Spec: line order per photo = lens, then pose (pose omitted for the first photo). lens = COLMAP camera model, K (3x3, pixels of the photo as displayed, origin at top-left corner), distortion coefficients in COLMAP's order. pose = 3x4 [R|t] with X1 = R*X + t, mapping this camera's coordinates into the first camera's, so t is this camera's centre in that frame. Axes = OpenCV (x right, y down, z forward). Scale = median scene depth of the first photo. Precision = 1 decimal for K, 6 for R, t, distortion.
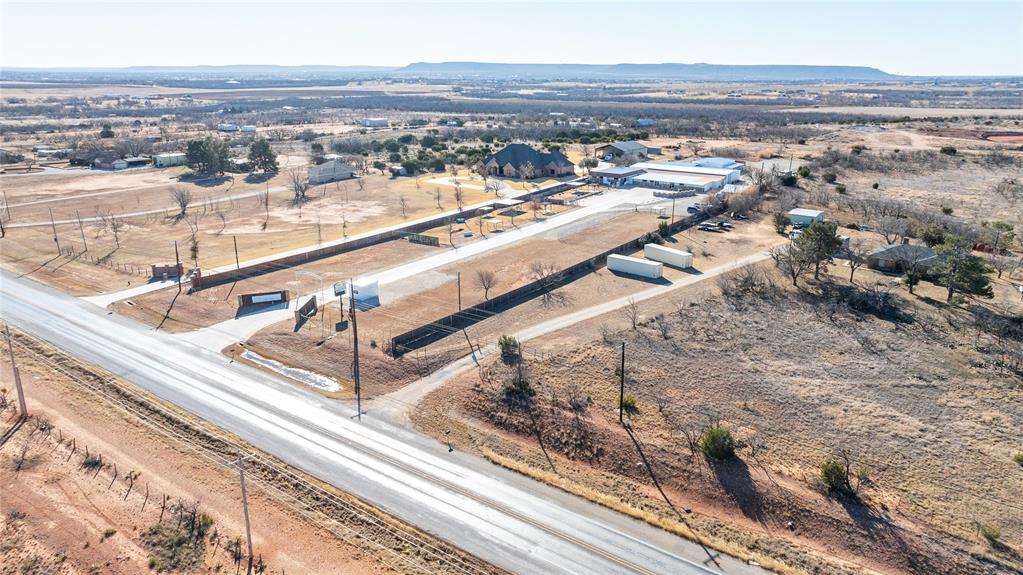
lens RADIAL K [[719.5, 0, 515.7], [0, 719.5, 287.8], [0, 0, 1]] dist [-0.017834, 0.004048]
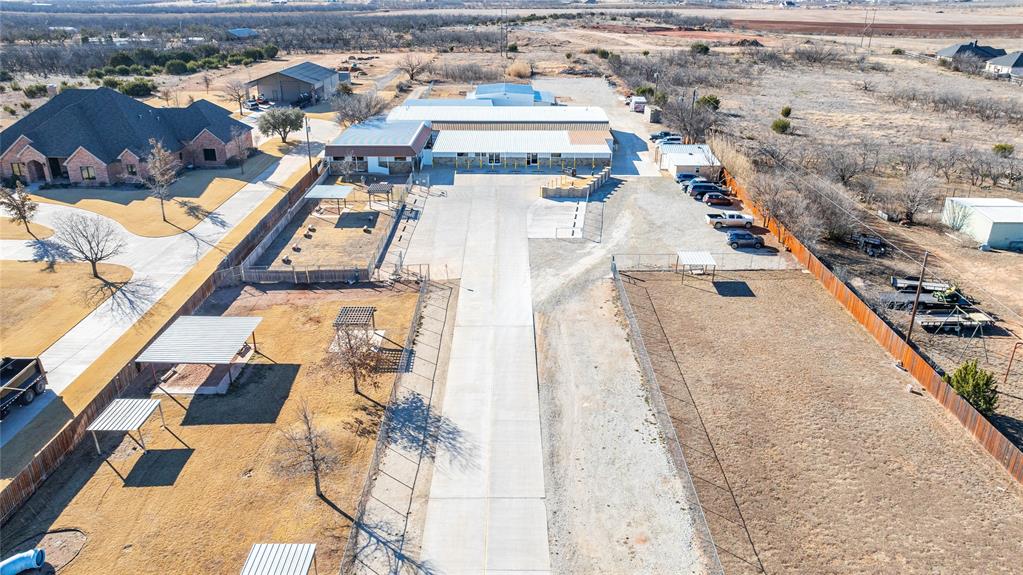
lens RADIAL K [[733.2, 0, 515.7], [0, 733.2, 285.3], [0, 0, 1]] dist [-0.042245, 0.051549]
pose [[0.811574, -0.224794, 0.539273, -0.041377], [0.168437, 0.973851, 0.152459, -0.120279], [-0.559443, -0.032899, 0.828216, 0.555802]]
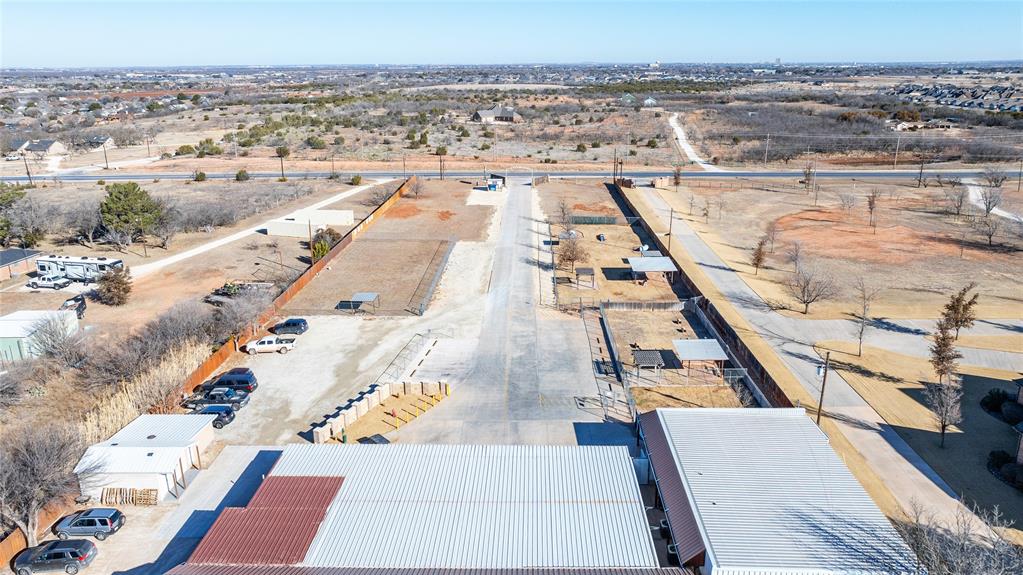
lens RADIAL K [[733.2, 0, 515.7], [0, 733.2, 285.3], [0, 0, 1]] dist [-0.042245, 0.051549]
pose [[-0.826187, 0.168303, -0.537670, 0.269948], [-0.158154, 0.846683, 0.508051, -0.271901], [0.540742, 0.504780, -0.672901, 0.994556]]
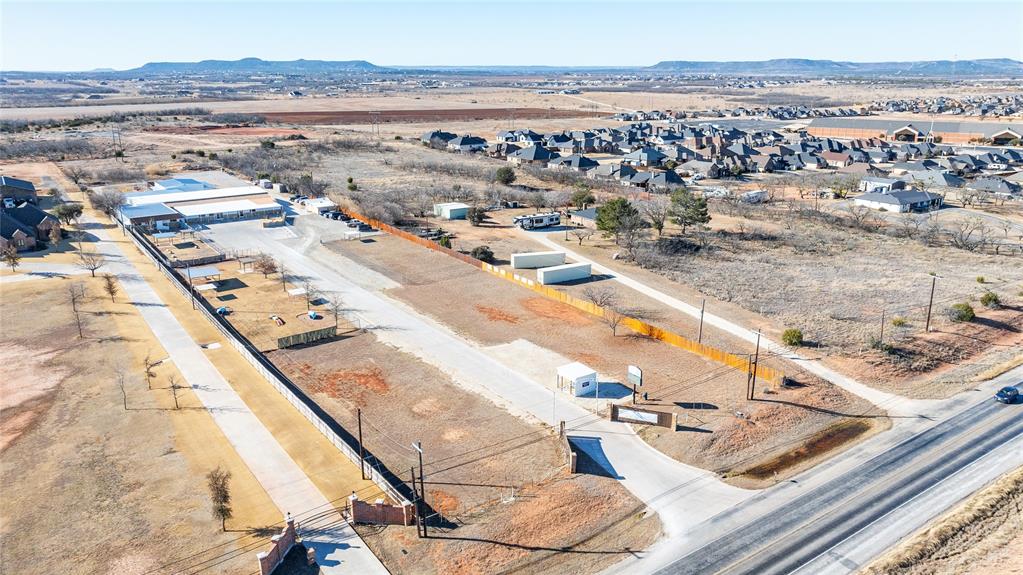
lens RADIAL K [[761.2, 0, 515.2], [0, 761.2, 286.9], [0, 0, 1]] dist [-0.012988, -0.000448]
pose [[0.318525, -0.267071, 0.909514, -0.437077], [0.275737, 0.944103, 0.180660, -0.117660], [-0.906924, 0.193242, 0.374361, 0.352007]]
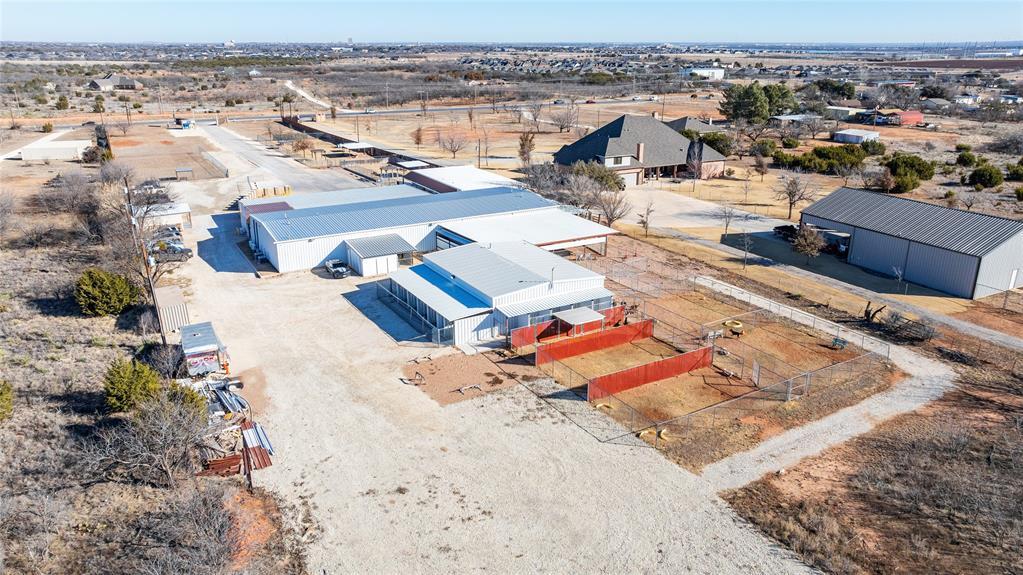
lens RADIAL K [[719.5, 0, 515.7], [0, 719.5, 287.8], [0, 0, 1]] dist [-0.017834, 0.004048]
pose [[-0.411416, 0.292558, -0.863219, 0.502220], [-0.268127, 0.866330, 0.421403, -0.281033], [0.871117, 0.404824, -0.277979, 1.098701]]
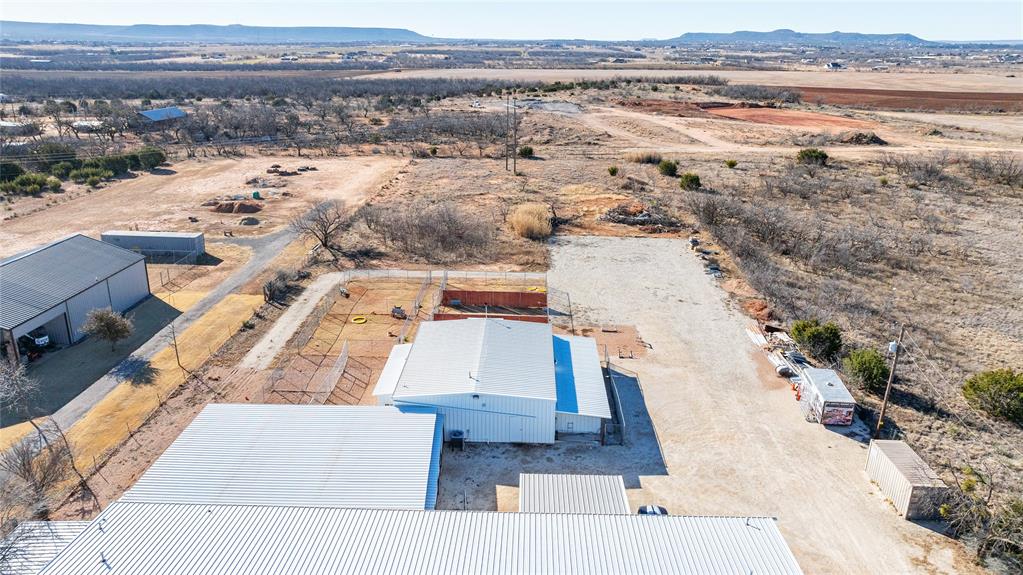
lens RADIAL K [[733.2, 0, 515.7], [0, 733.2, 285.3], [0, 0, 1]] dist [-0.042245, 0.051549]
pose [[0.830409, -0.174719, 0.529051, 0.180995], [0.154565, 0.984529, 0.082533, -0.218179], [-0.535286, 0.013236, 0.844567, 0.835076]]
